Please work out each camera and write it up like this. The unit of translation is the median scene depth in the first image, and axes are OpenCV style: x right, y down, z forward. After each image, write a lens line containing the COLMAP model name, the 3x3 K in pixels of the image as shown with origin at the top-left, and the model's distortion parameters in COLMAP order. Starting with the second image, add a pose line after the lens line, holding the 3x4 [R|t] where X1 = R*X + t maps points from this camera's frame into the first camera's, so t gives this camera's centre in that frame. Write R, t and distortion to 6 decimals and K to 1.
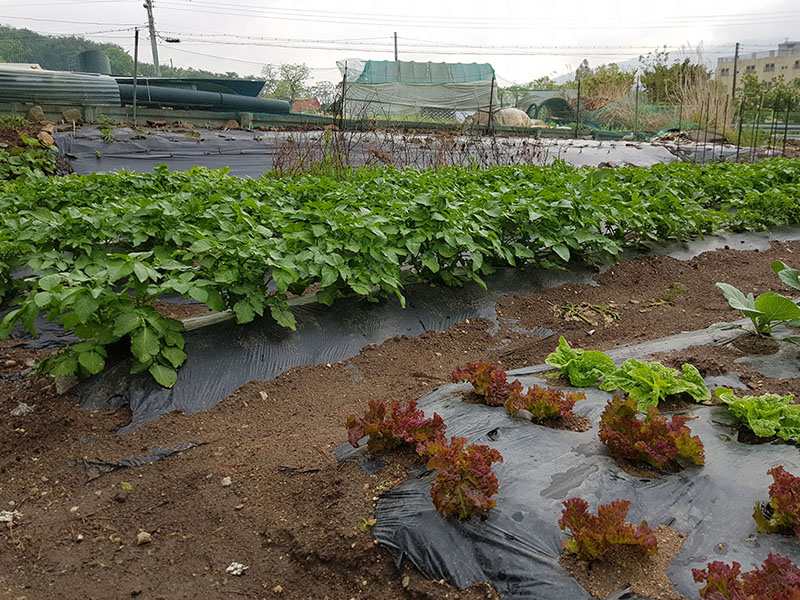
lens RADIAL K [[602.2, 0, 404.8], [0, 602.2, 313.9], [0, 0, 1]] dist [0.040315, -0.080591]
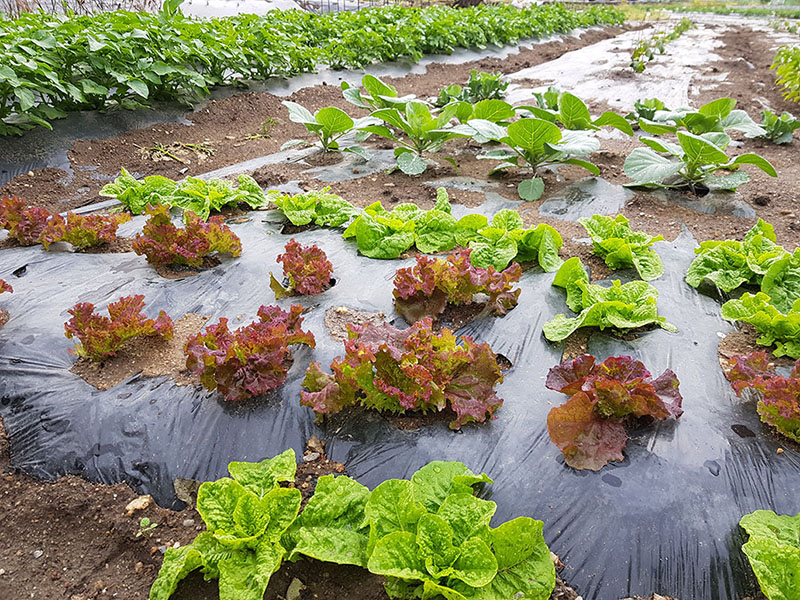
lens RADIAL K [[602.2, 0, 404.8], [0, 602.2, 313.9], [0, 0, 1]] dist [0.040315, -0.080591]
pose [[0.859746, -0.217826, 0.461940, 0.120477], [0.120874, 0.965573, 0.230345, 0.071664], [-0.496211, -0.142201, 0.856477, -0.023943]]
